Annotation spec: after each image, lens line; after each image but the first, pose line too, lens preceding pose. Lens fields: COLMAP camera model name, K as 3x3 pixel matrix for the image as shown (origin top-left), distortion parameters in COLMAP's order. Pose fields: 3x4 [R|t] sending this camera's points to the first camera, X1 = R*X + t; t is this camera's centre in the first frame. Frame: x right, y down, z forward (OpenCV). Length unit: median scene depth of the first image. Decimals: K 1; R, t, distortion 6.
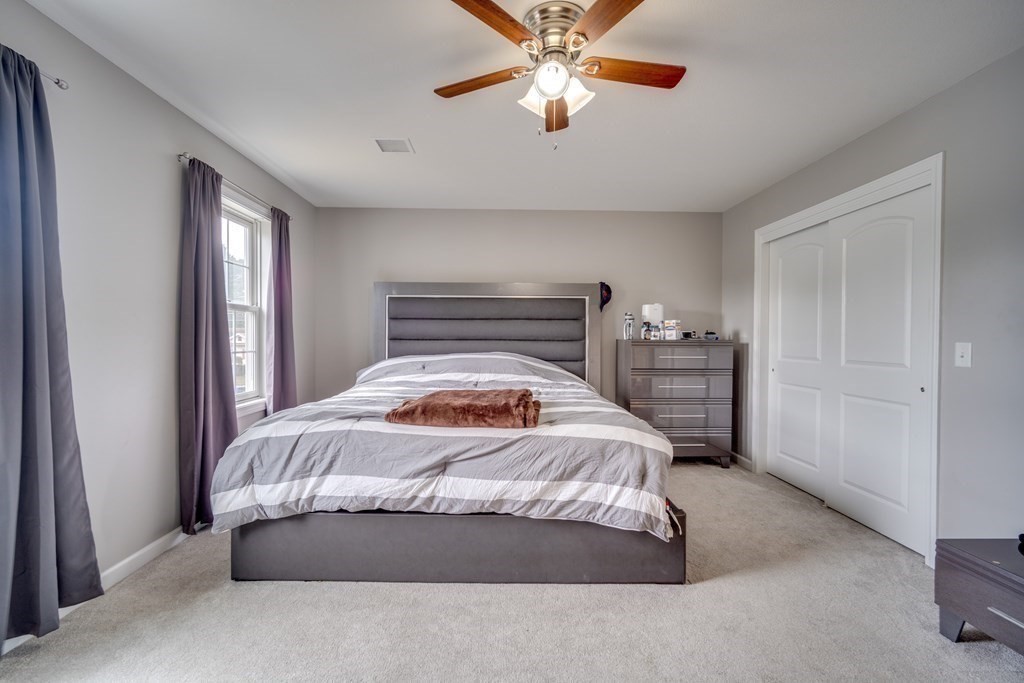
lens RADIAL K [[443.9, 0, 509.8], [0, 443.9, 342.7], [0, 0, 1]] dist [-0.005257, 0.004966]
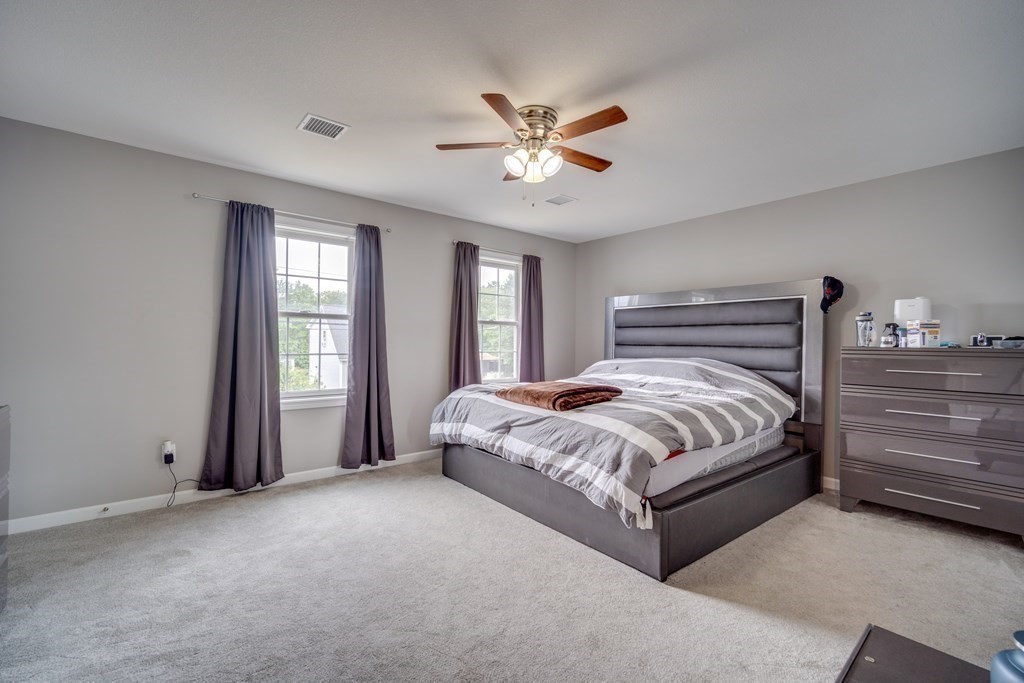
lens RADIAL K [[443.9, 0, 509.8], [0, 443.9, 342.7], [0, 0, 1]] dist [-0.005257, 0.004966]
pose [[0.616837, 0.002985, -0.787086, 1.016581], [-0.016213, 0.999829, -0.008914, 0.004589], [0.786924, 0.018260, 0.616779, 0.080598]]
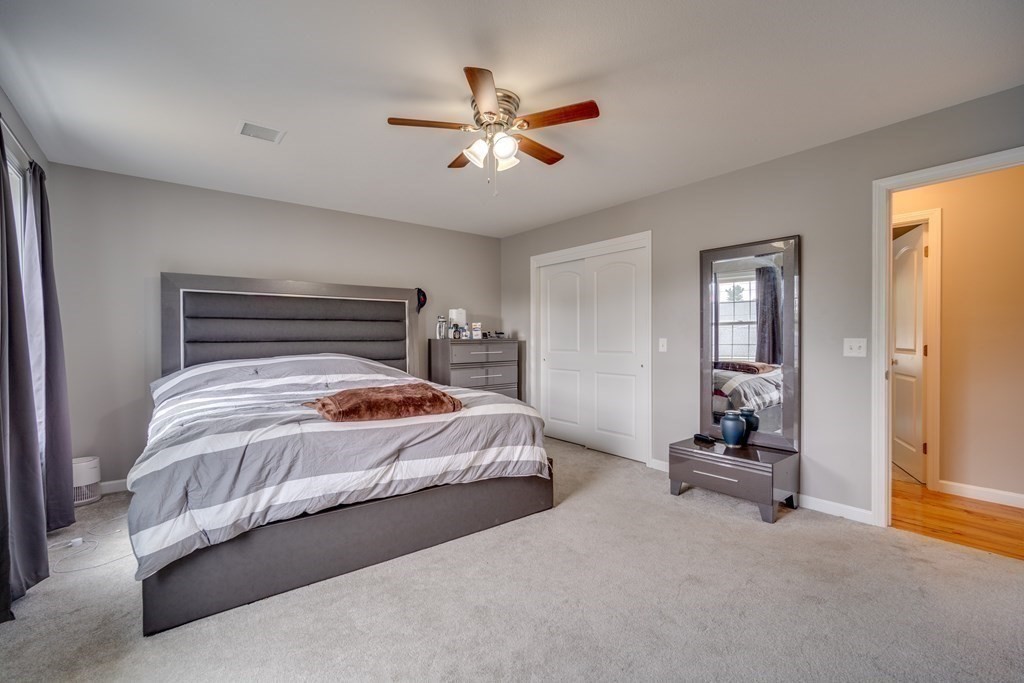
lens RADIAL K [[443.9, 0, 509.8], [0, 443.9, 342.7], [0, 0, 1]] dist [-0.005257, 0.004966]
pose [[0.798620, -0.016854, 0.601599, -0.591409], [0.016364, 0.999846, 0.006288, -0.003888], [-0.601612, 0.004823, 0.798774, -0.071497]]
